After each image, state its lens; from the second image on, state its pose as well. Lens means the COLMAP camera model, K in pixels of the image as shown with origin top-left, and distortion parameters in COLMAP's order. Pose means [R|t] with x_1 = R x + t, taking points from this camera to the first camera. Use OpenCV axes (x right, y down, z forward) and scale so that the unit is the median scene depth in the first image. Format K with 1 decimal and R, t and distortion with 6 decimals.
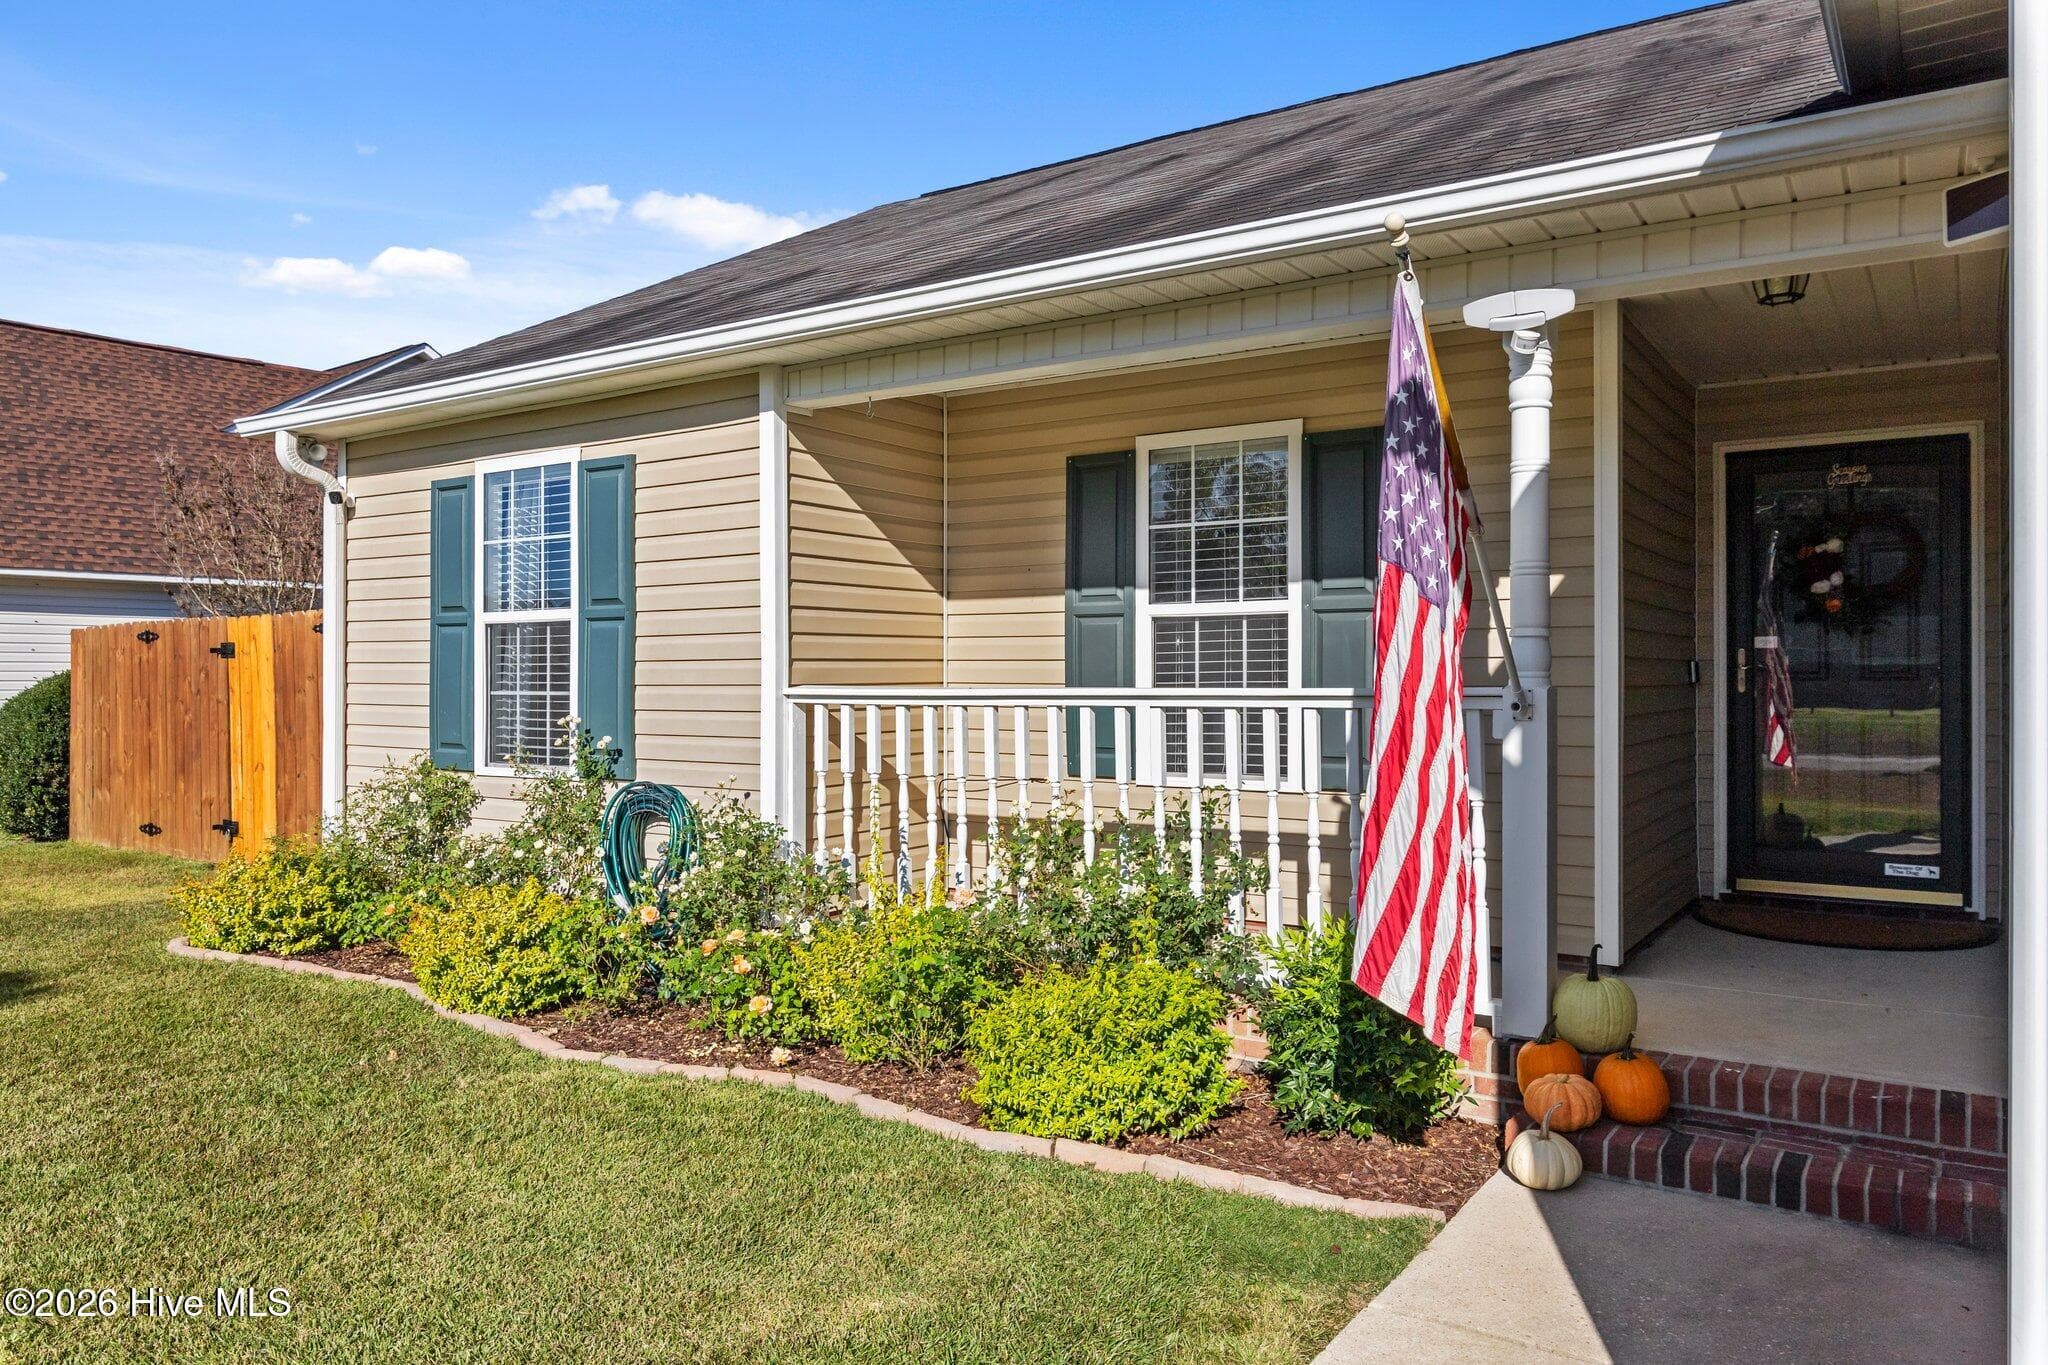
lens RADIAL K [[1395.0, 0, 1033.9], [0, 1395.0, 676.4], [0, 0, 1]] dist [0.001089, 0.004378]
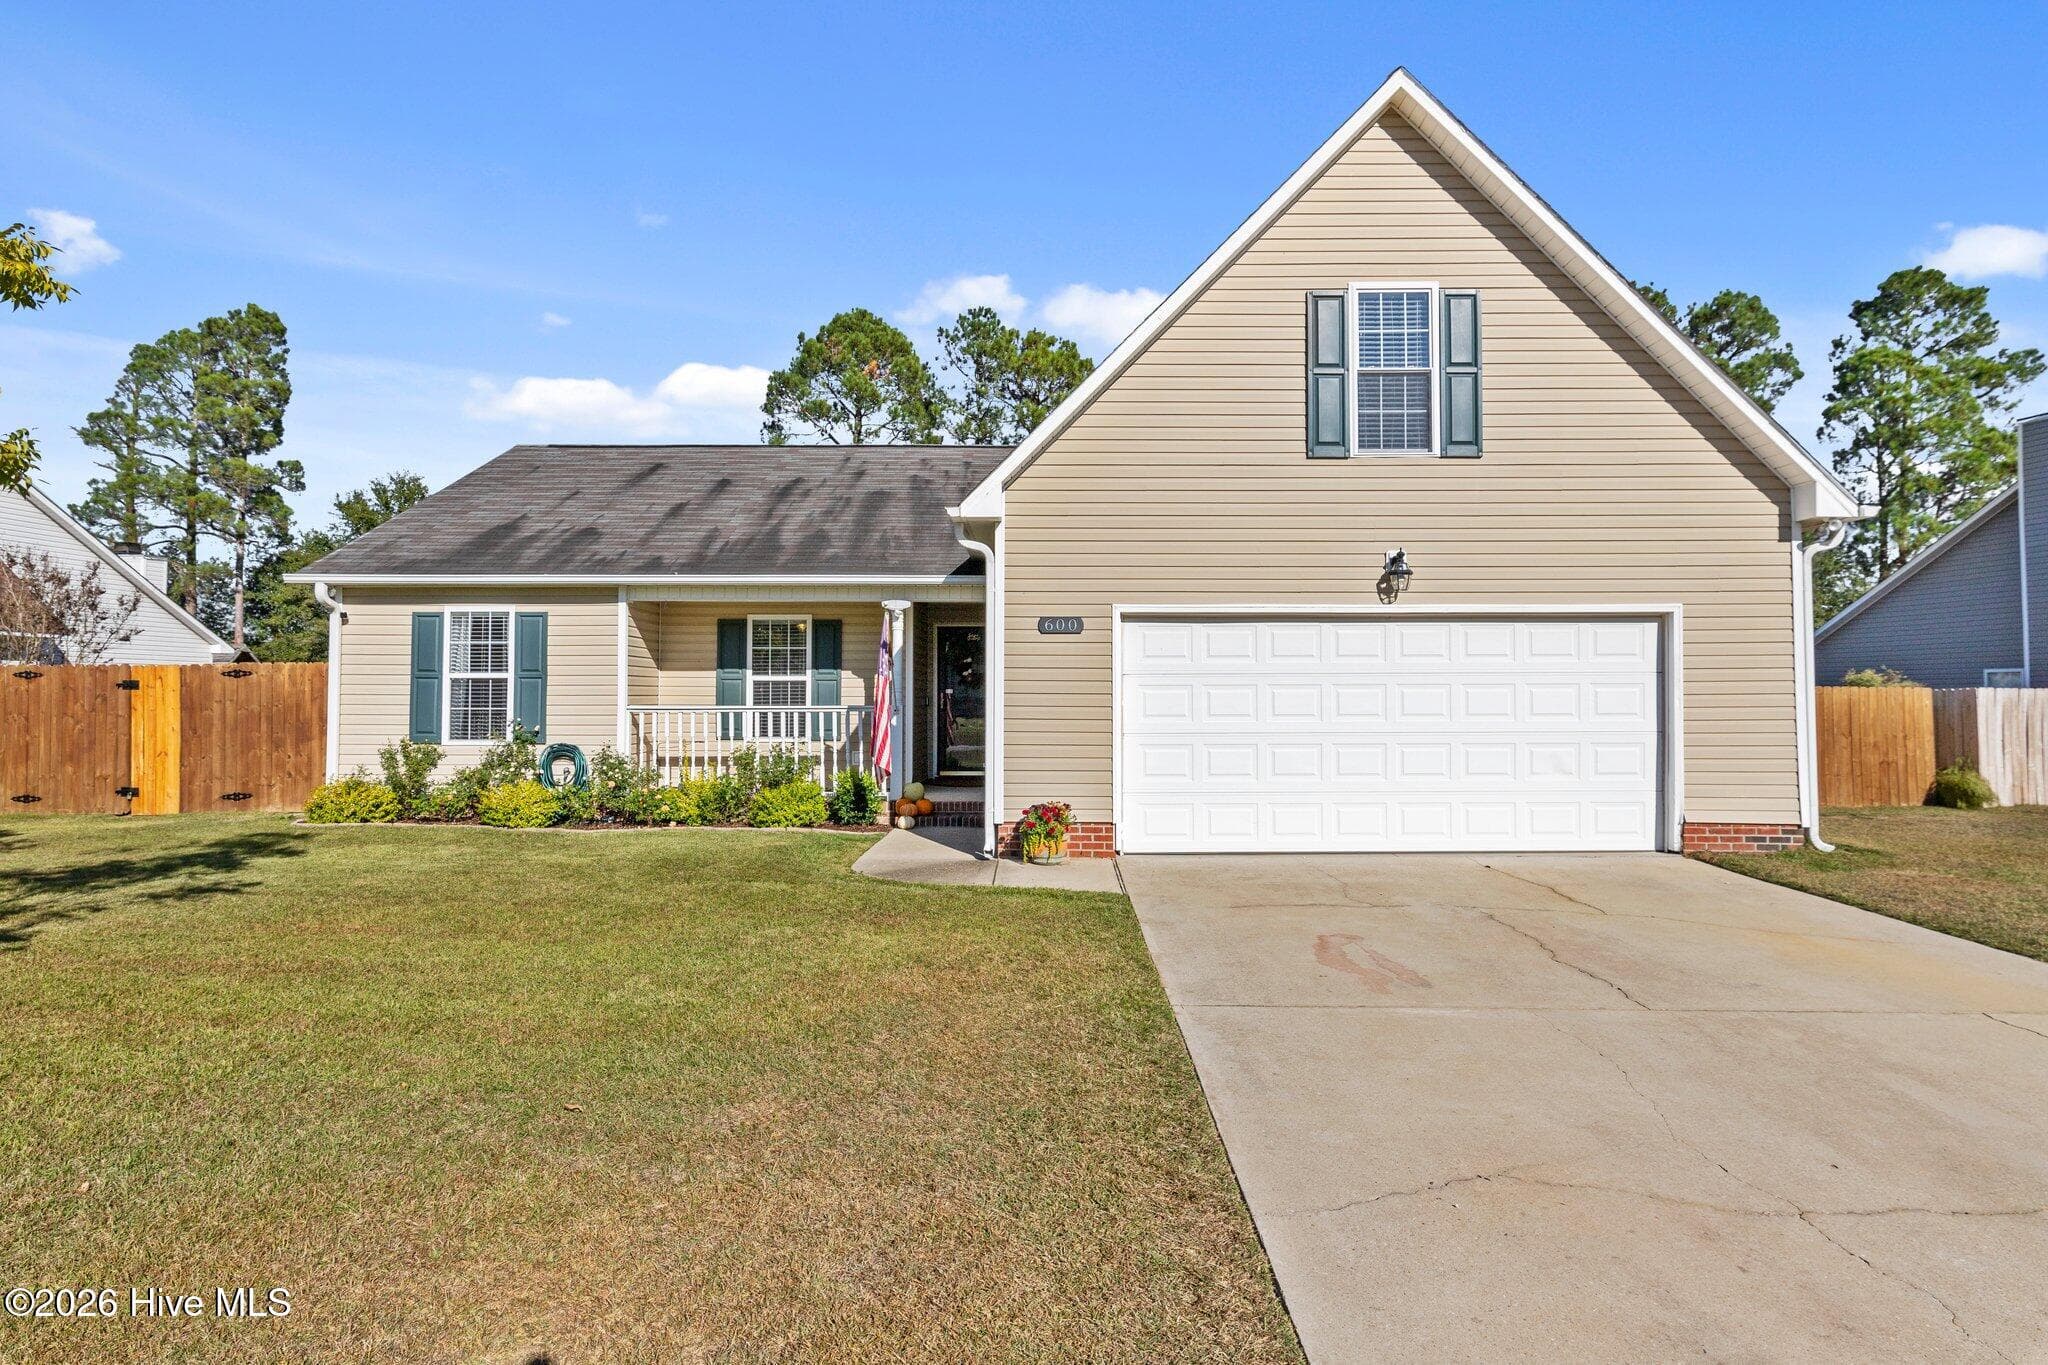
lens RADIAL K [[978.4, 0, 1014.5], [0, 978.4, 689.5], [0, 0, 1]] dist [-0.004457, -0.000806]
pose [[0.841639, 0.009103, 0.539964, -0.561736], [-0.002400, 0.999911, -0.013115, -0.000632], [-0.540035, 0.009742, 0.841586, -0.967315]]
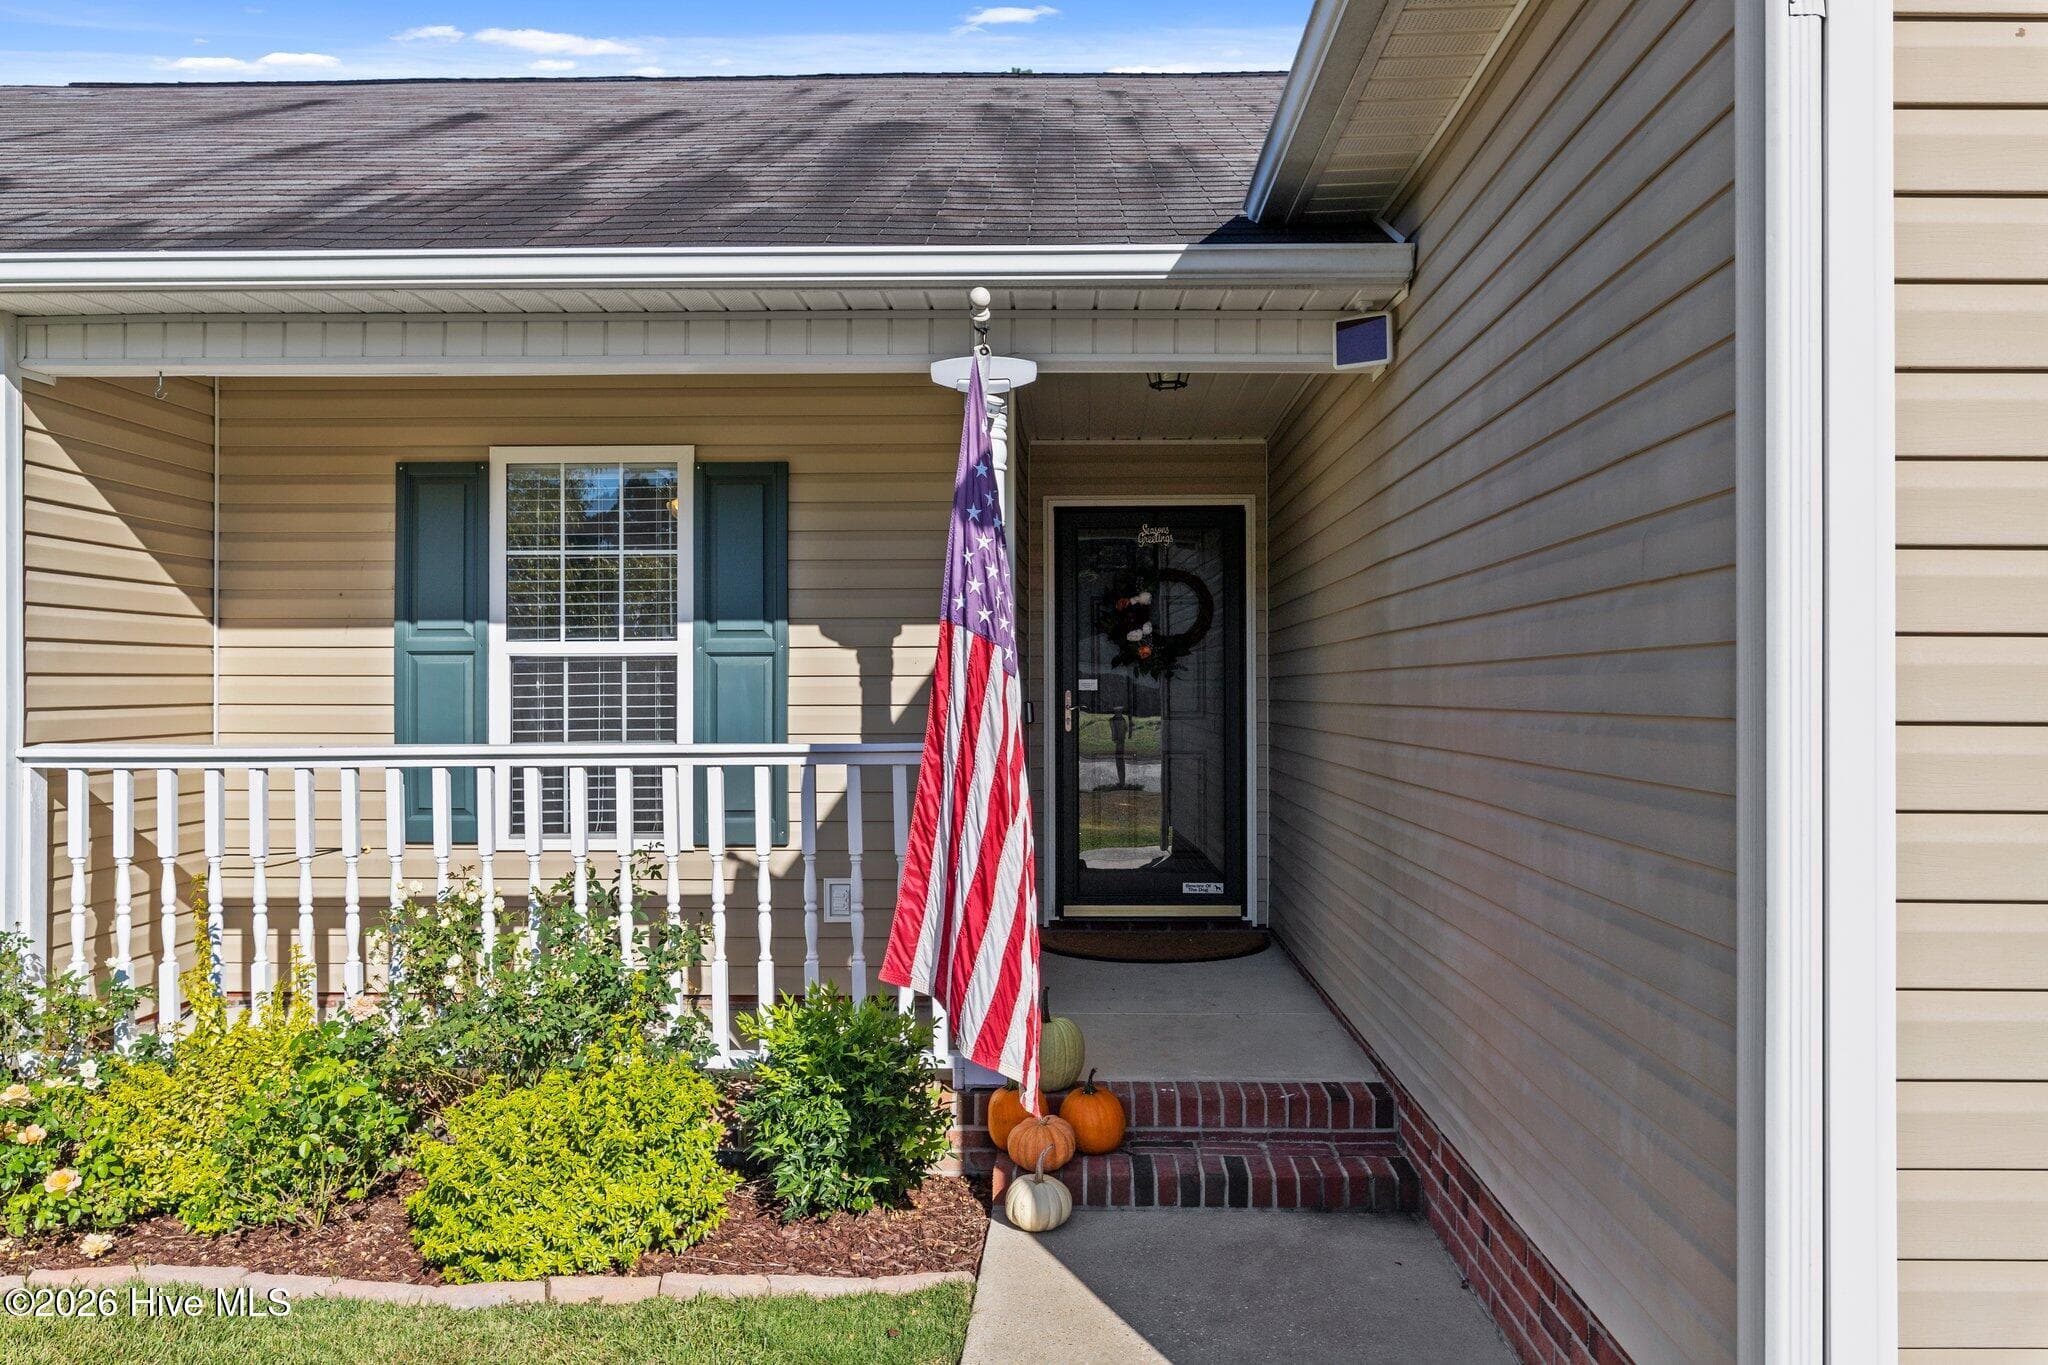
lens RADIAL K [[1523.0, 0, 1039.1], [0, 1523.0, 683.1], [0, 0, 1]] dist [0.008260, -0.002026]
pose [[0.850342, 0.002559, 0.526224, -0.144702], [0.001716, 0.999969, -0.007635, -0.019235], [-0.526227, 0.007395, 0.850312, 0.021323]]
